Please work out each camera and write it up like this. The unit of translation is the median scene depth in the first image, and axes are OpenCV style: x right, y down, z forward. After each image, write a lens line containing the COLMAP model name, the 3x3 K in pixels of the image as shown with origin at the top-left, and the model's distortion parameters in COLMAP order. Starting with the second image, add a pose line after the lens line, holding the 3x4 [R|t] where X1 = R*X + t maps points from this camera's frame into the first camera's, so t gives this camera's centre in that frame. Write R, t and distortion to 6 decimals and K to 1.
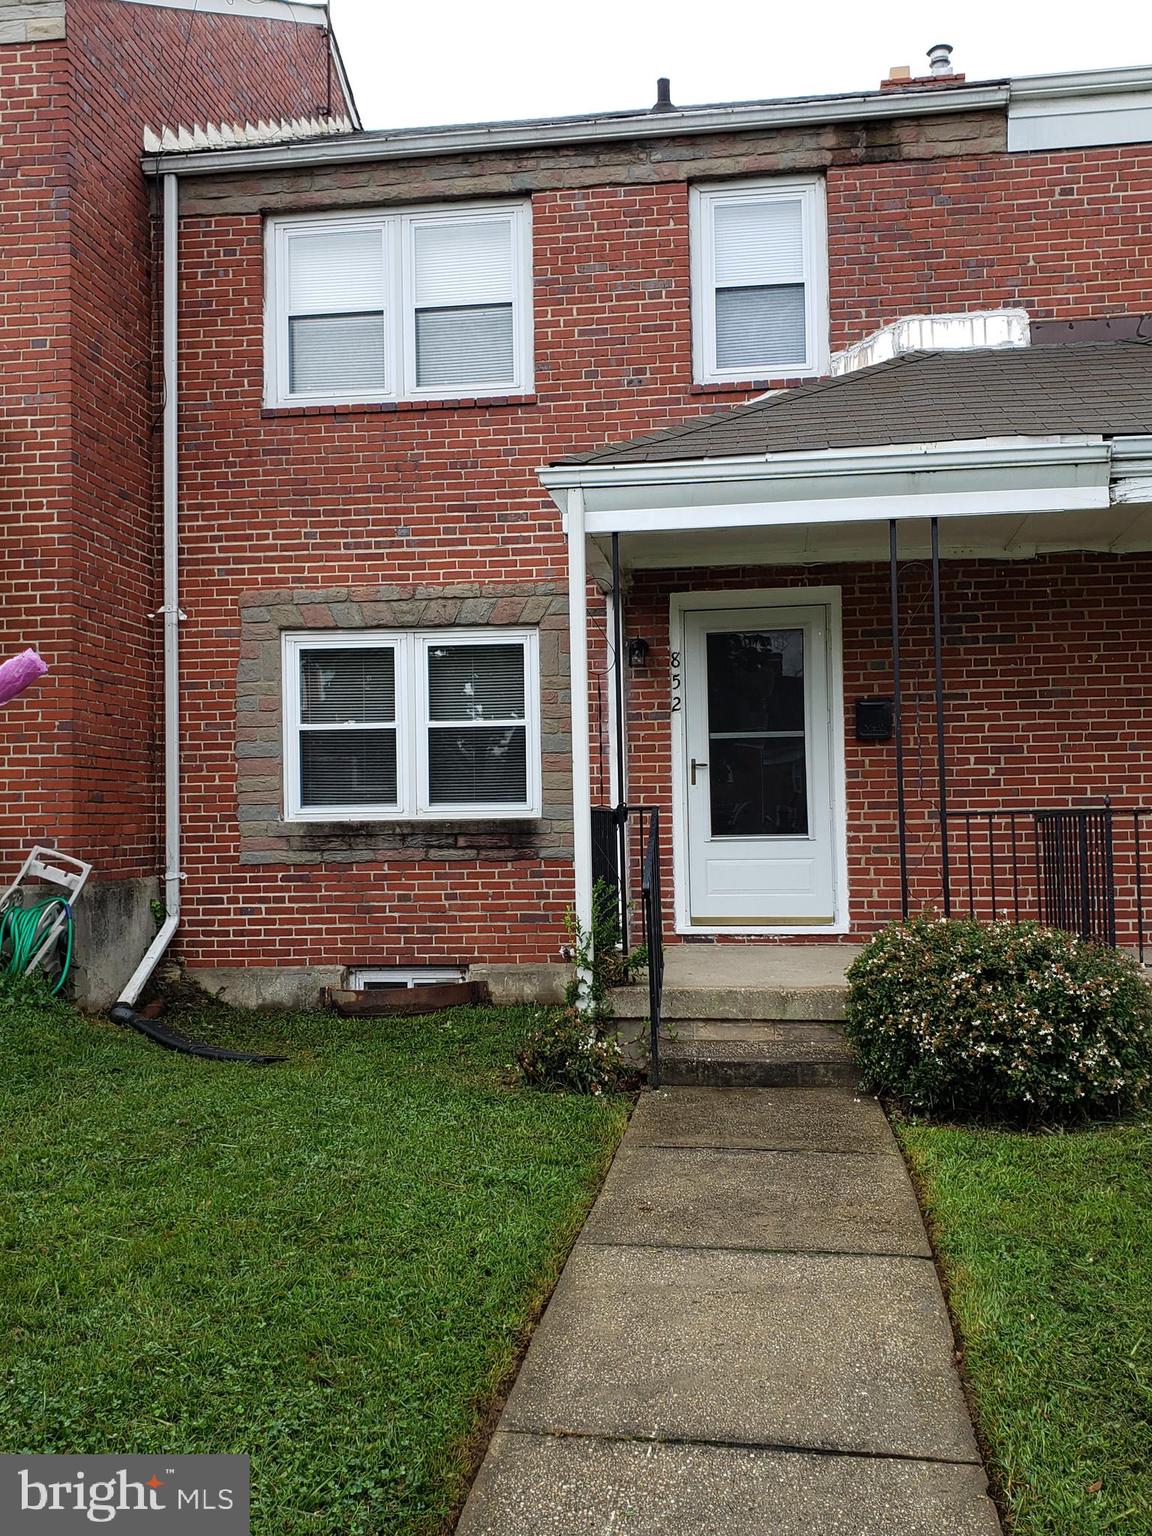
lens RADIAL K [[1261.6, 0, 576.0], [0, 1261.6, 768.0], [0, 0, 1]] dist [0.109586, -0.292957]
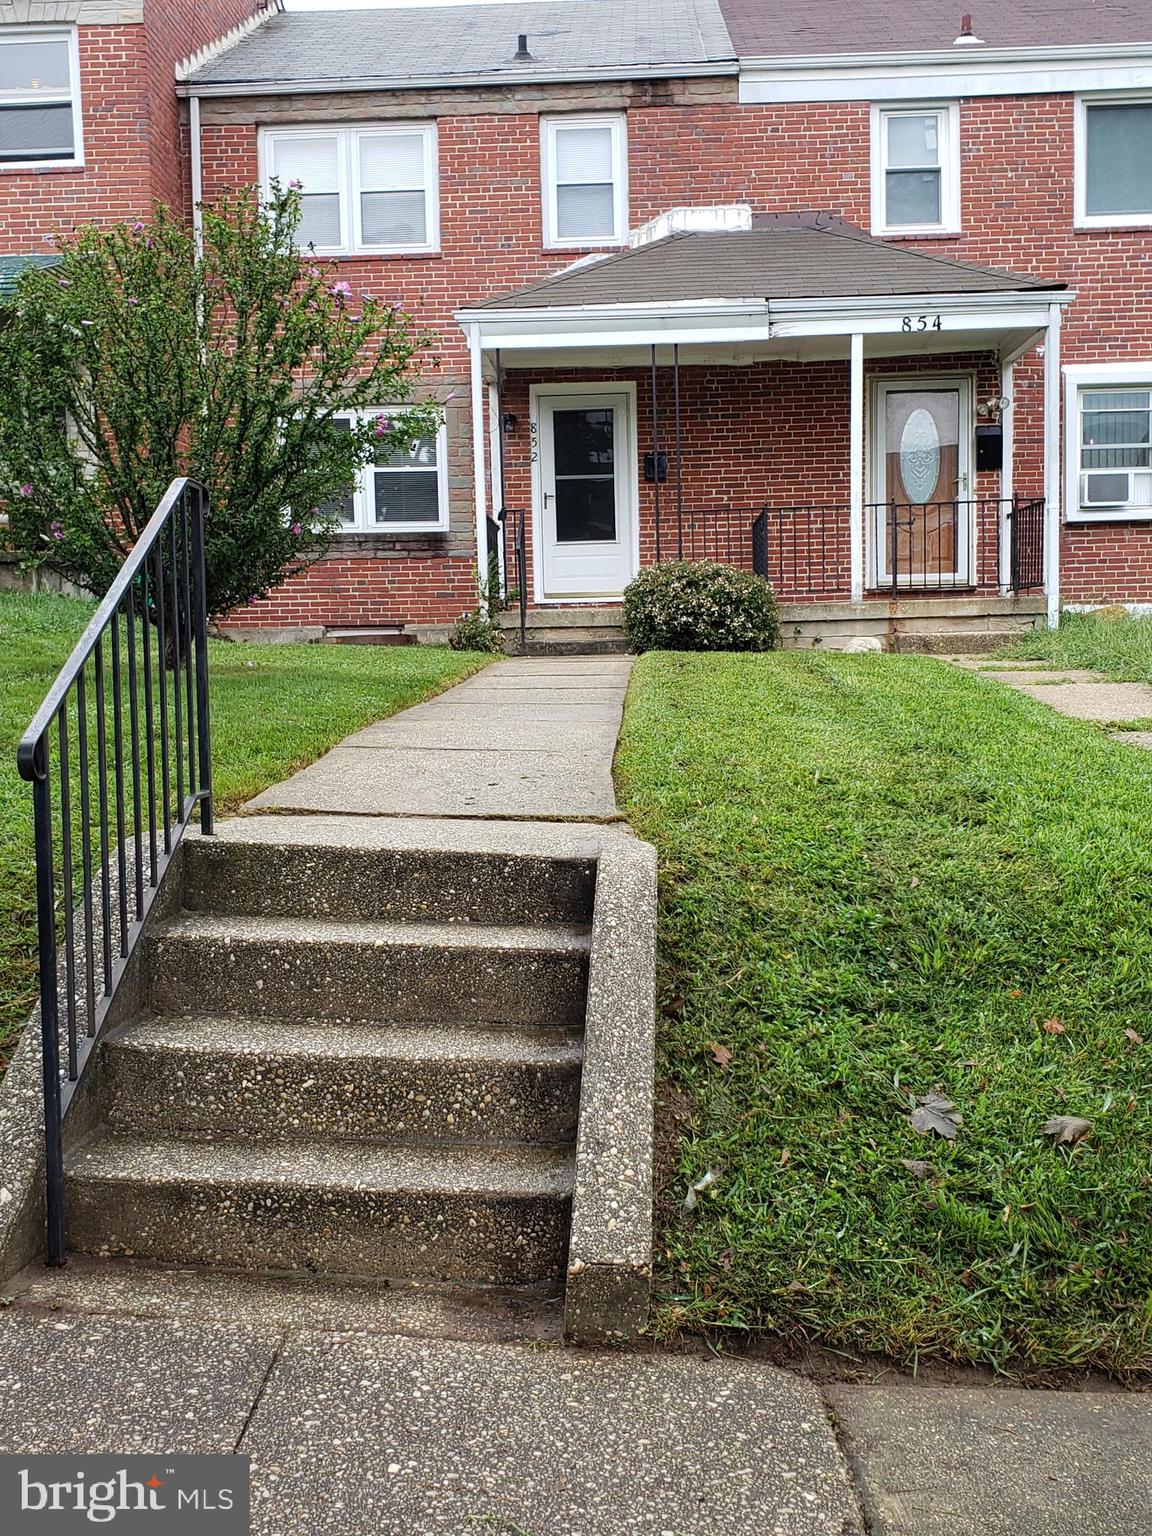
lens RADIAL K [[1623.2, 0, 576.0], [0, 1623.2, 768.0], [0, 0, 1]] dist [0.220656, -0.815068]
pose [[0.995085, -0.013382, 0.098121, -0.075298], [0.004026, 0.995476, 0.094933, 0.144374], [-0.098948, -0.094071, 0.990636, -1.079297]]
